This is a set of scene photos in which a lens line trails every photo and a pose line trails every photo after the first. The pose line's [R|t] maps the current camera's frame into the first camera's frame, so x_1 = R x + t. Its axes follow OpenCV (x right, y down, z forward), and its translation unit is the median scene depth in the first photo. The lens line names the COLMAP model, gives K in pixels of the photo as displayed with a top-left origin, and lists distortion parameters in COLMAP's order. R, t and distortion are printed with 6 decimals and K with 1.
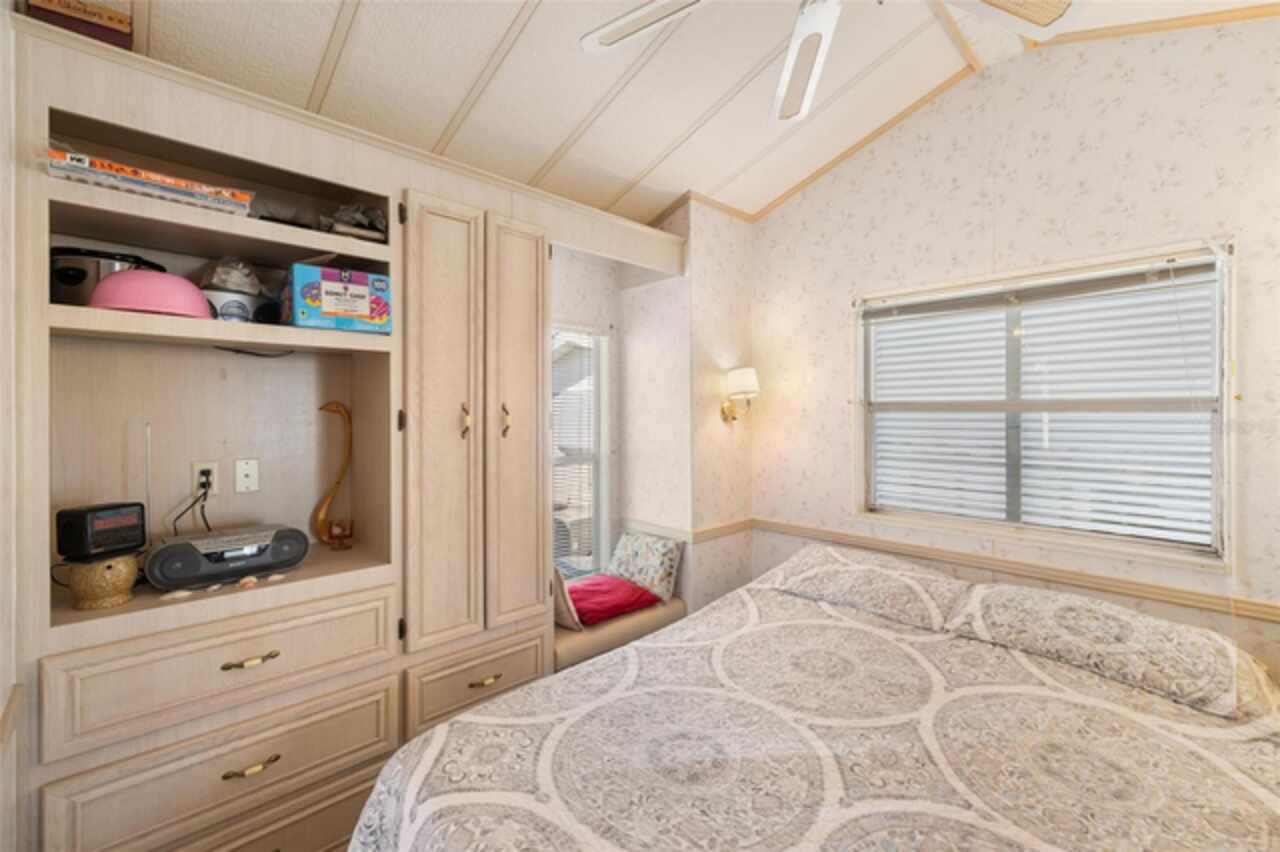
lens RADIAL K [[531.6, 0, 641.2], [0, 531.6, 413.5], [0, 0, 1]] dist [-0.001014, -0.000190]
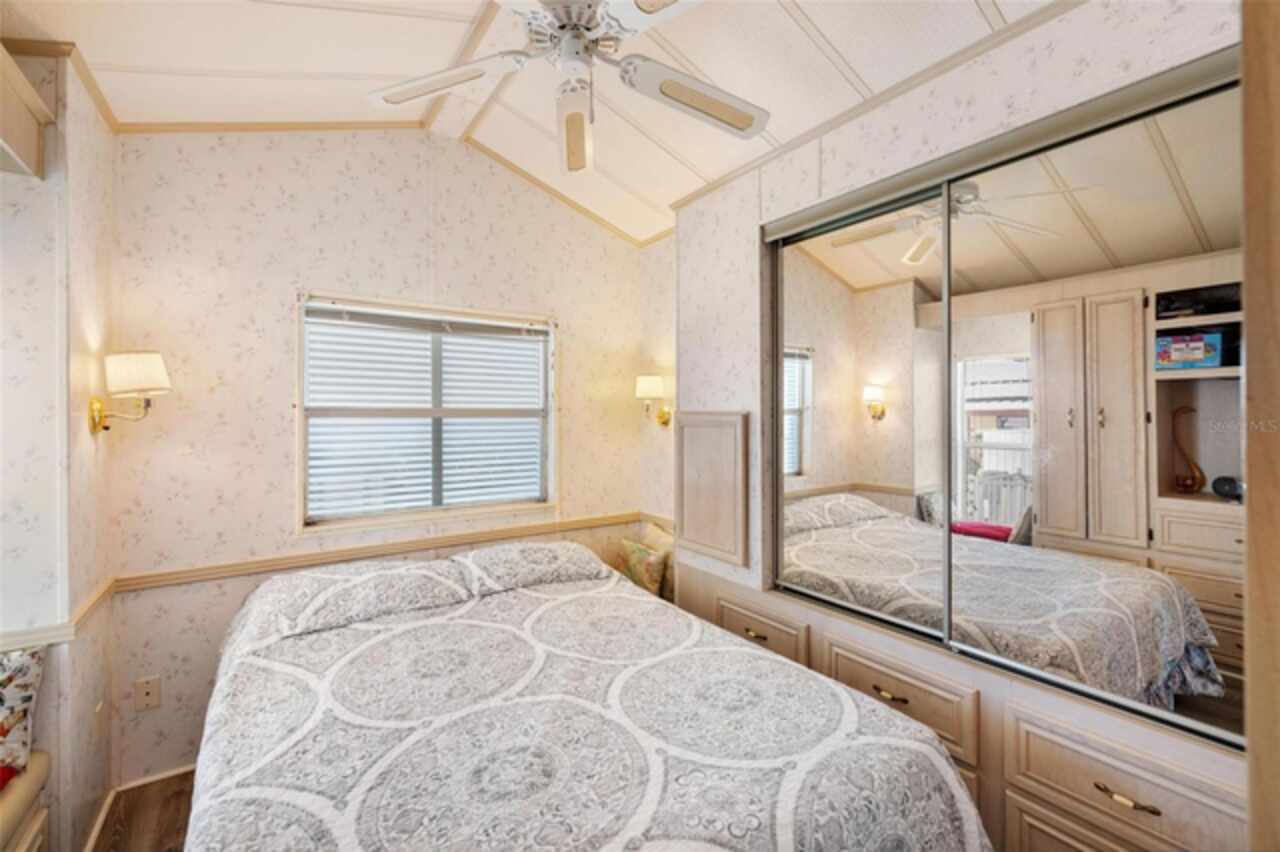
lens RADIAL K [[531.6, 0, 641.2], [0, 531.6, 413.5], [0, 0, 1]] dist [-0.001014, -0.000190]
pose [[0.160991, 0.006284, 0.986936, -0.562547], [0.002789, 0.999973, -0.006822, -0.003104], [-0.986952, 0.003850, 0.160970, 0.410853]]
